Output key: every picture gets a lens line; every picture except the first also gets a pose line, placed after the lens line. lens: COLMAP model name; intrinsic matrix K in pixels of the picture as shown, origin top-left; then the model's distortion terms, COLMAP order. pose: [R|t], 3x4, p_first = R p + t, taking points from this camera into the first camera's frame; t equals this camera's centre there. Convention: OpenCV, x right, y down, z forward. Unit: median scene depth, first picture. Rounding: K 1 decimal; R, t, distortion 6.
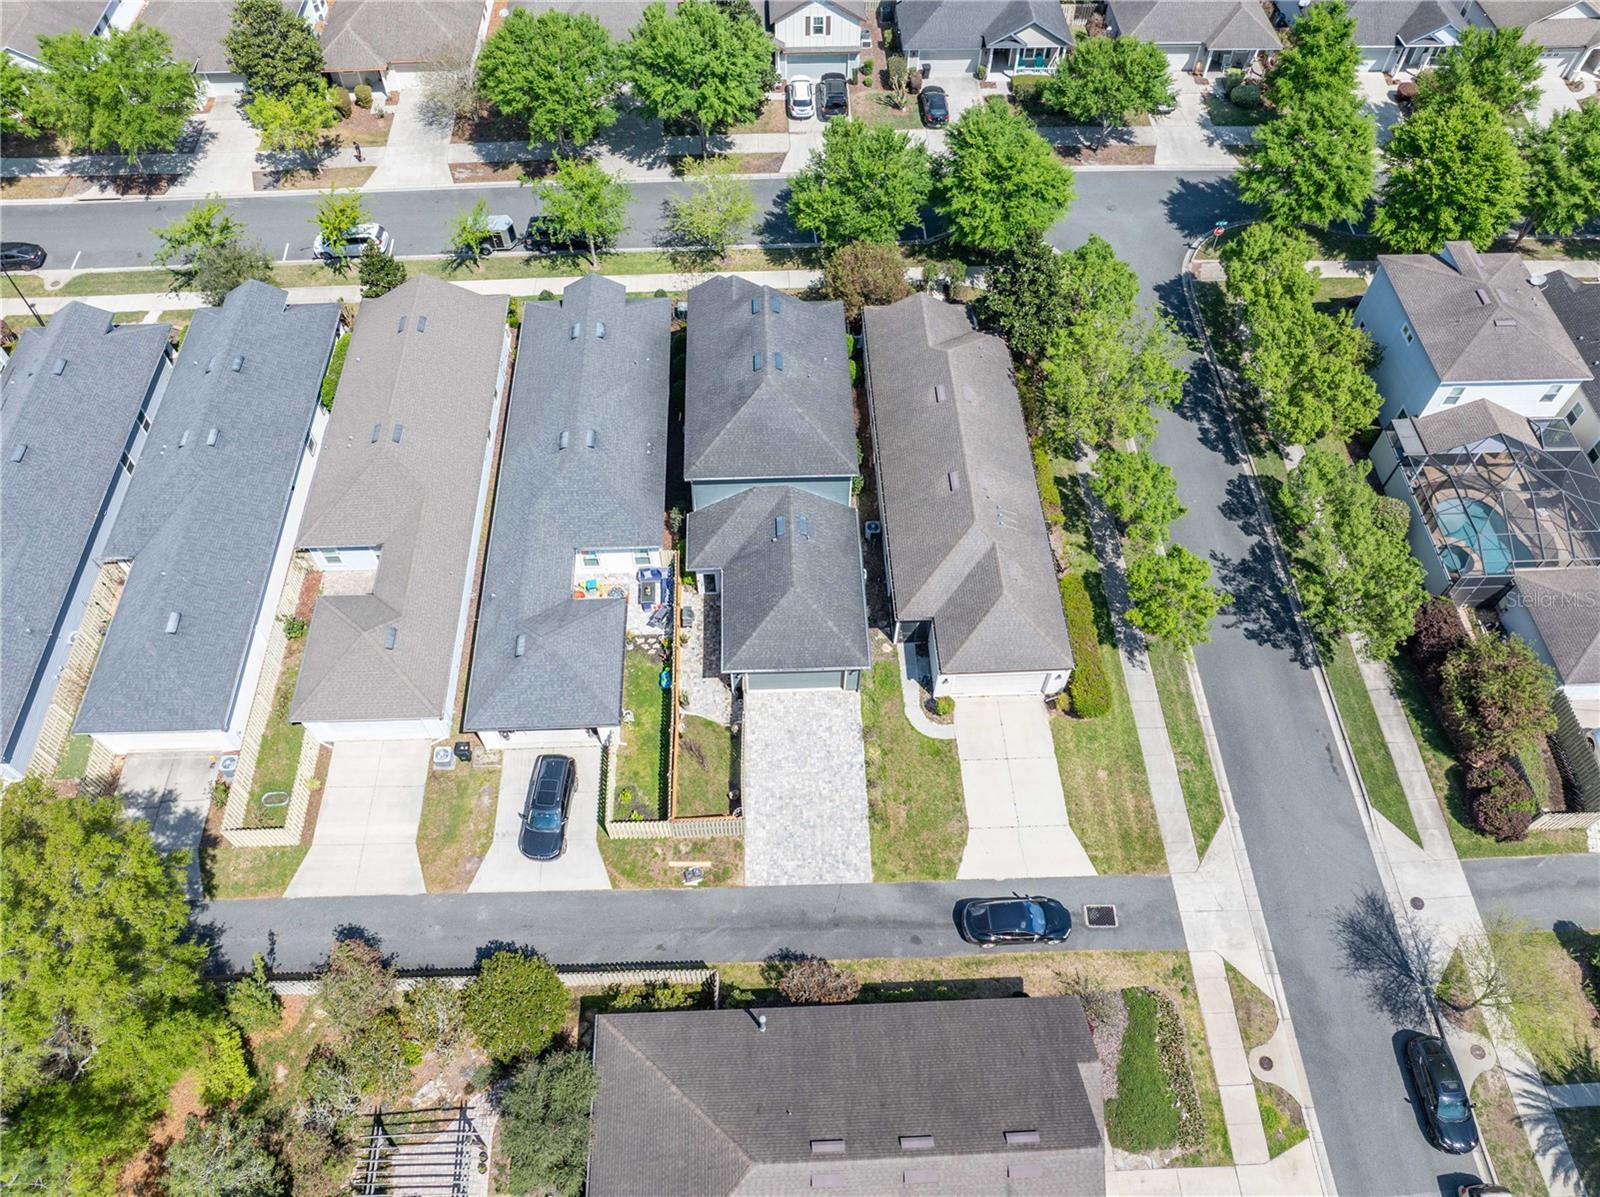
lens RADIAL K [[1125.8, 0, 800.0], [0, 1125.8, 598.5], [0, 0, 1]] dist [-0.048180, 0.013469]
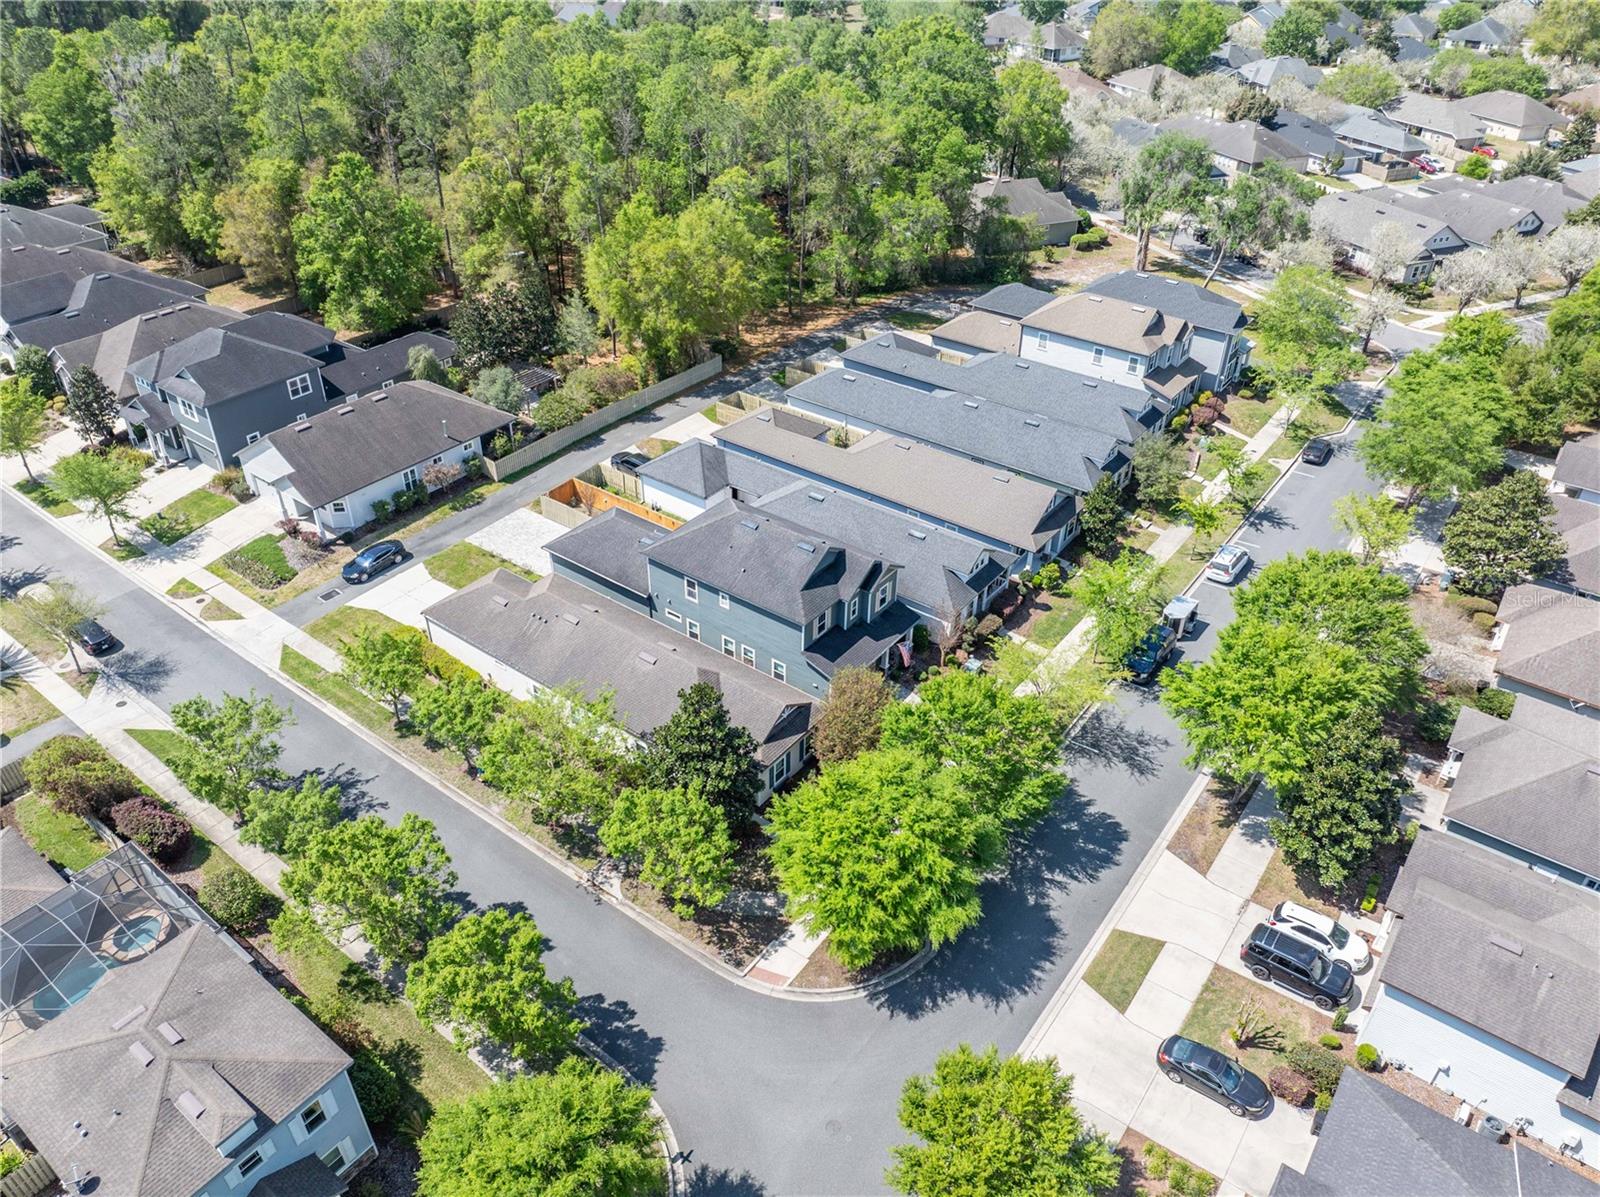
lens RADIAL K [[1125.8, 0, 800.0], [0, 1125.8, 598.5], [0, 0, 1]] dist [-0.048180, 0.013469]
pose [[-0.630820, 0.426732, -0.648049, 0.734371], [-0.650799, 0.163815, 0.741367, -1.090619], [0.422525, 0.889418, 0.174379, 0.862161]]
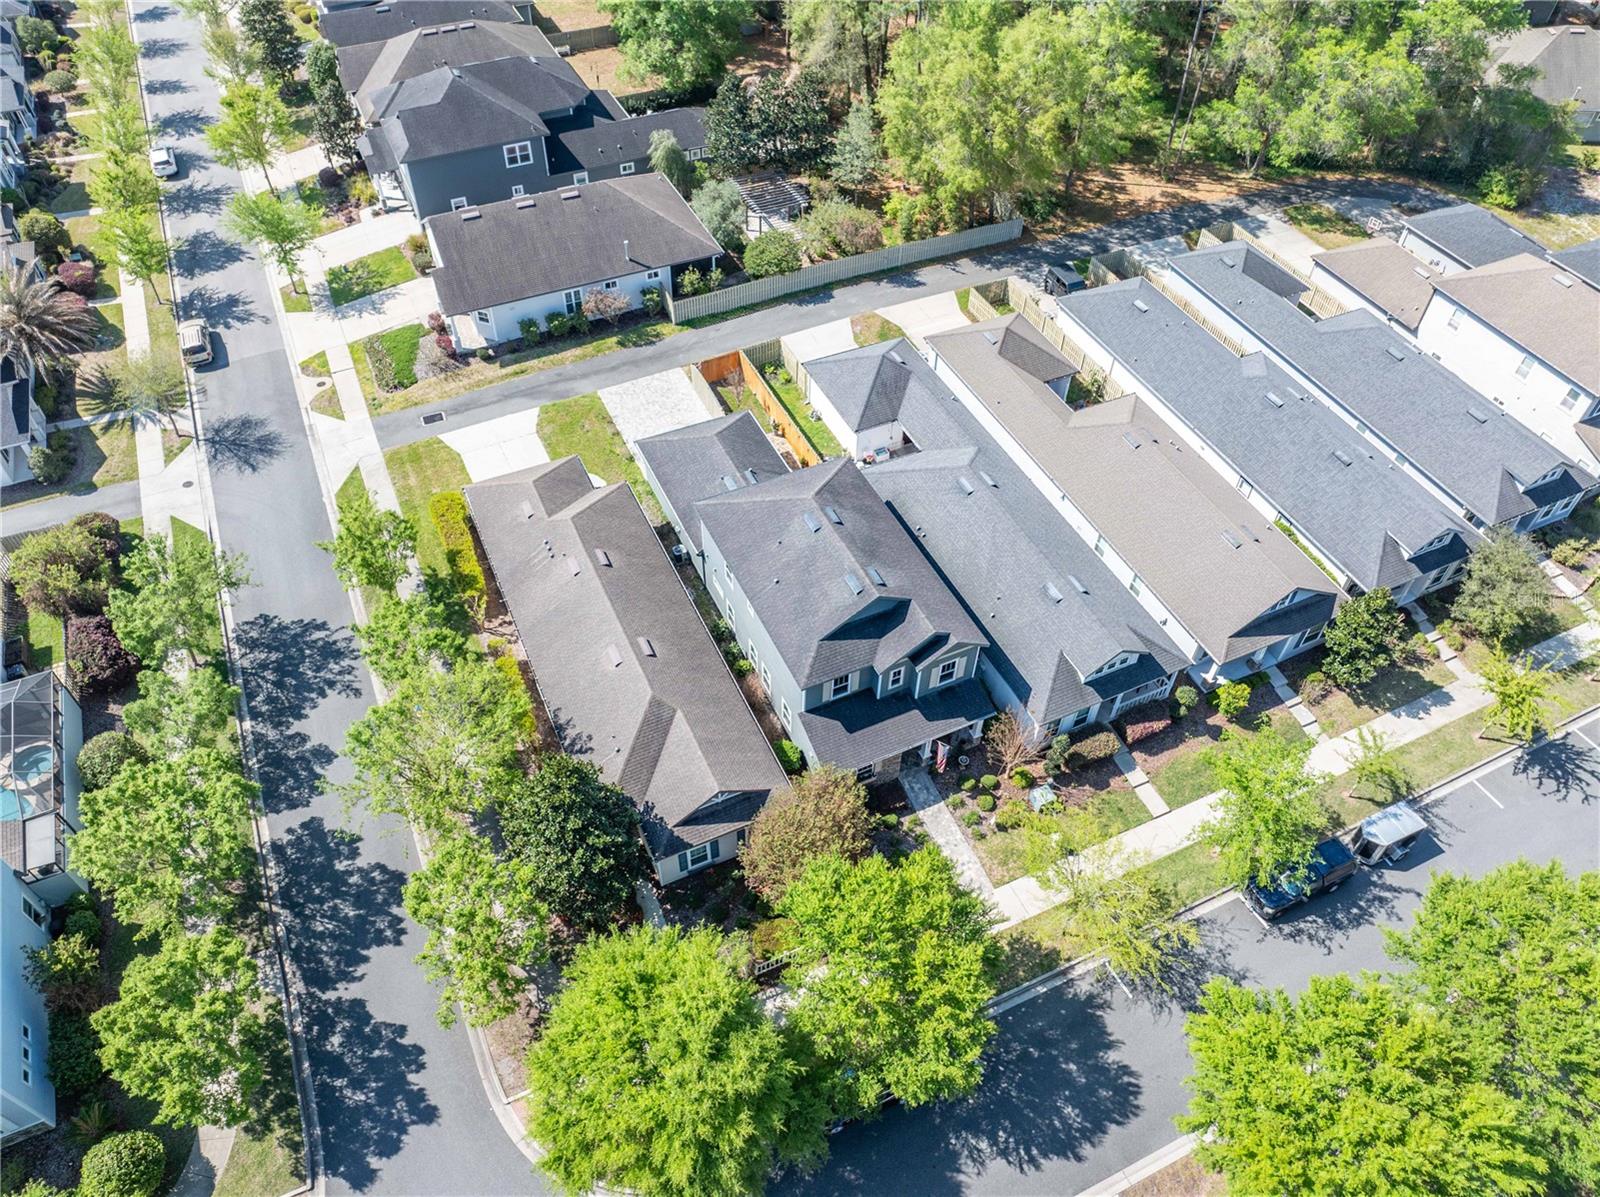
lens RADIAL K [[1134.8, 0, 800.0], [0, 1134.8, 598.5], [0, 0, 1]] dist [-0.044129, 0.001202]
pose [[-0.923254, 0.271510, -0.271816, 0.247906], [-0.328360, -0.190356, 0.925173, -1.038246], [0.199452, 0.943423, 0.264900, 0.794541]]
